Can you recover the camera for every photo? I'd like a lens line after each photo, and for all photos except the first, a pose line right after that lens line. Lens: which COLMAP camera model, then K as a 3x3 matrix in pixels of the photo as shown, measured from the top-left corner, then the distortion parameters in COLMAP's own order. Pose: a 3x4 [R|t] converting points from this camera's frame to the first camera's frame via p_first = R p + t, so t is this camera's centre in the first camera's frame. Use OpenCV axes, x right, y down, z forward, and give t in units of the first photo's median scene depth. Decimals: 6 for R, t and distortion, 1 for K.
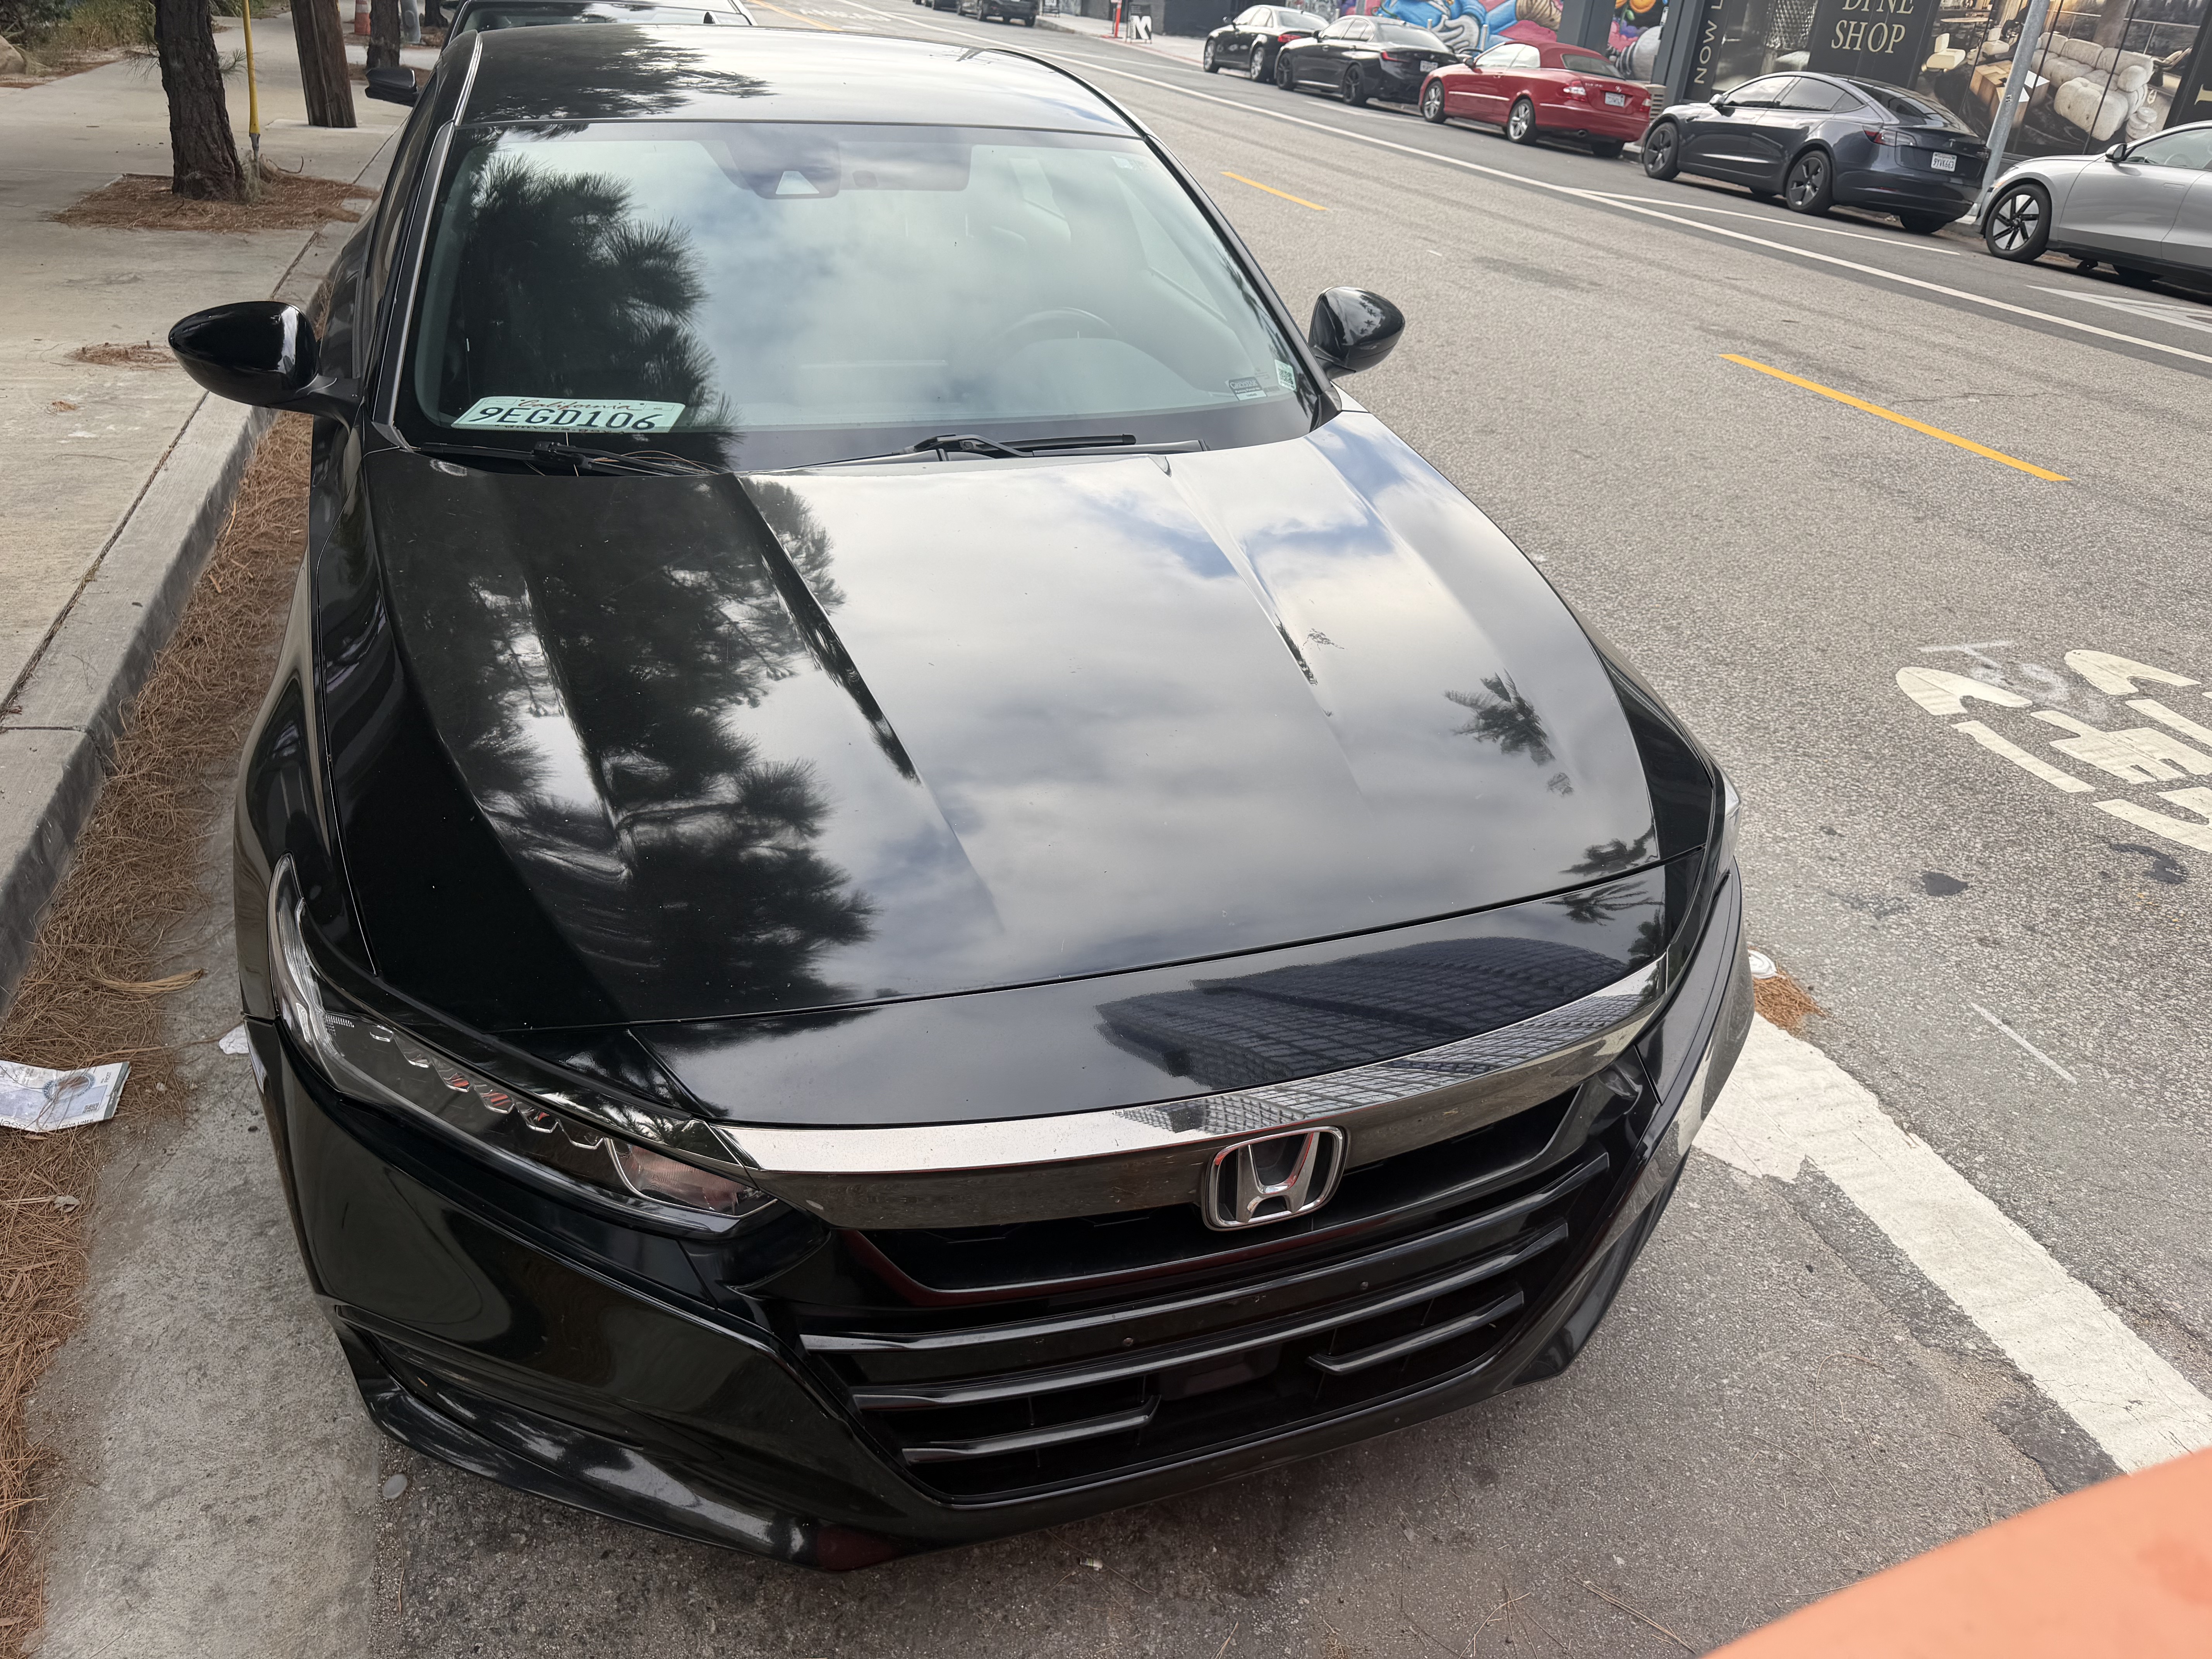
lens RADIAL K [[1579.3, 0, 1119.4], [0, 1579.3, 815.7], [0, 0, 1]] dist [0.026004, -0.028251]
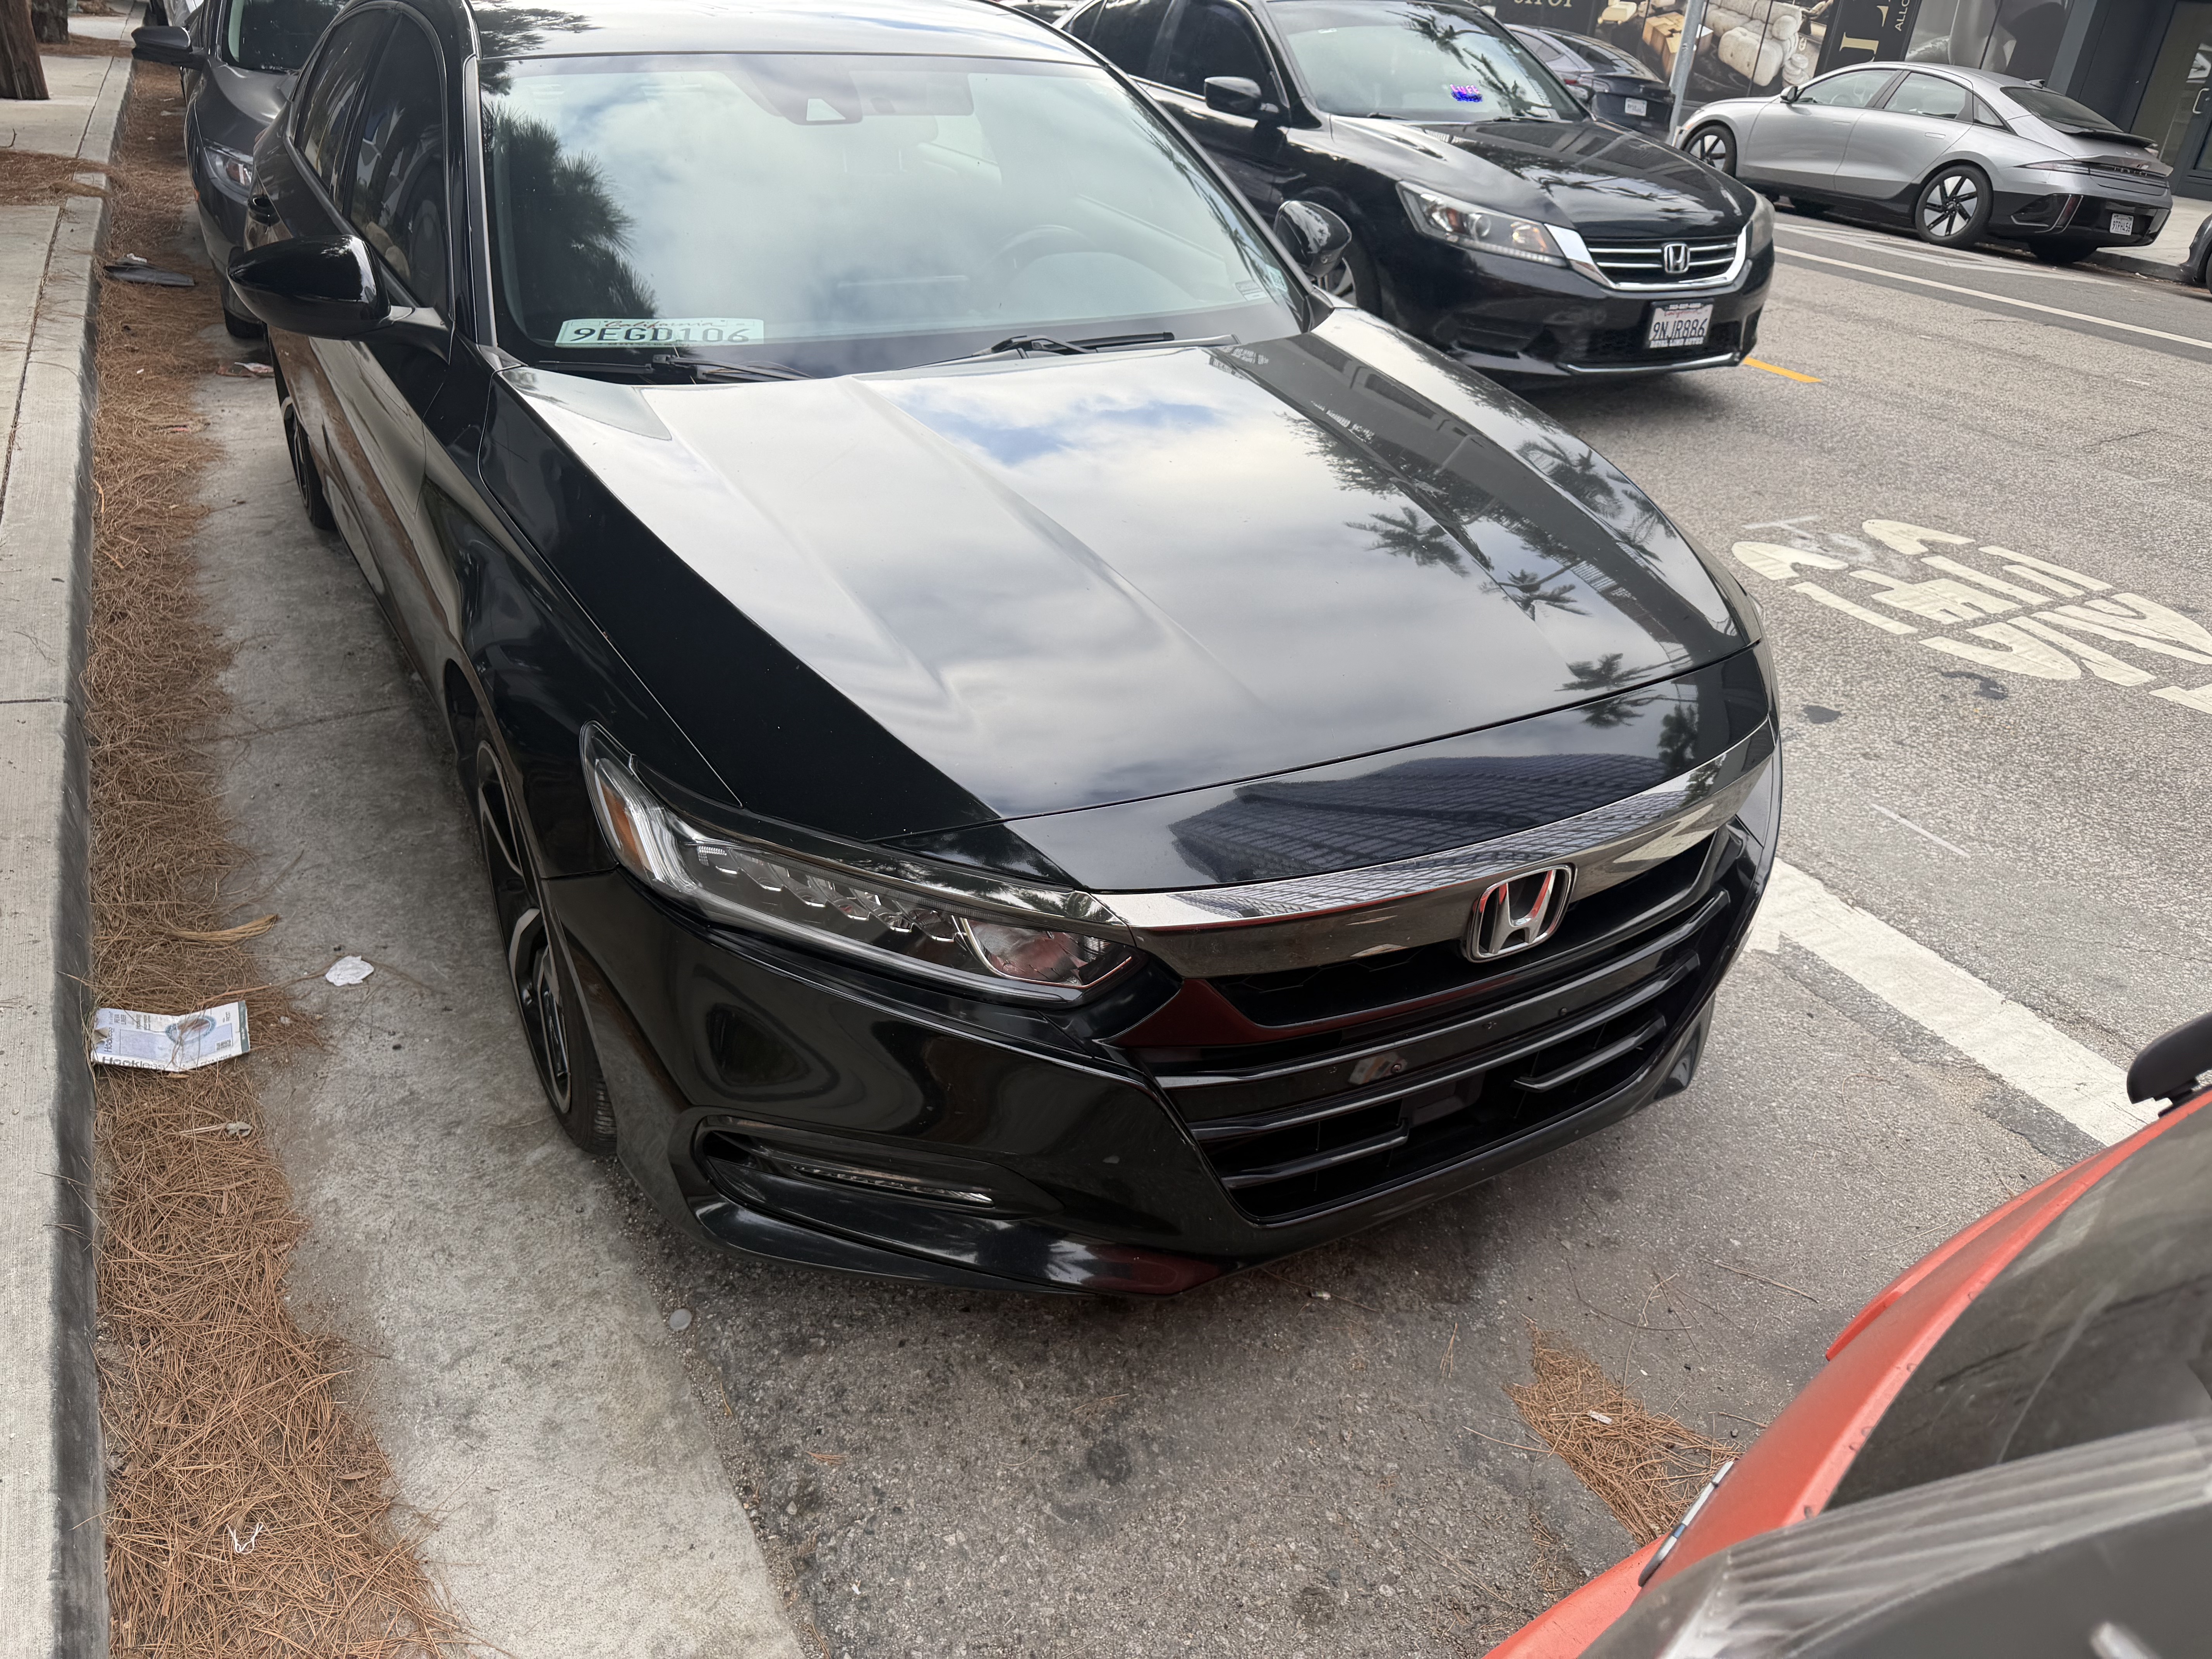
lens RADIAL K [[1579.3, 0, 1111.7], [0, 1579.3, 822.9], [0, 0, 1]] dist [0.026004, -0.028251]
pose [[0.984371, -0.087908, 0.152596, -0.240836], [0.084532, 0.996014, 0.028484, 0.064470], [-0.154492, -0.015139, 0.987878, -0.081958]]
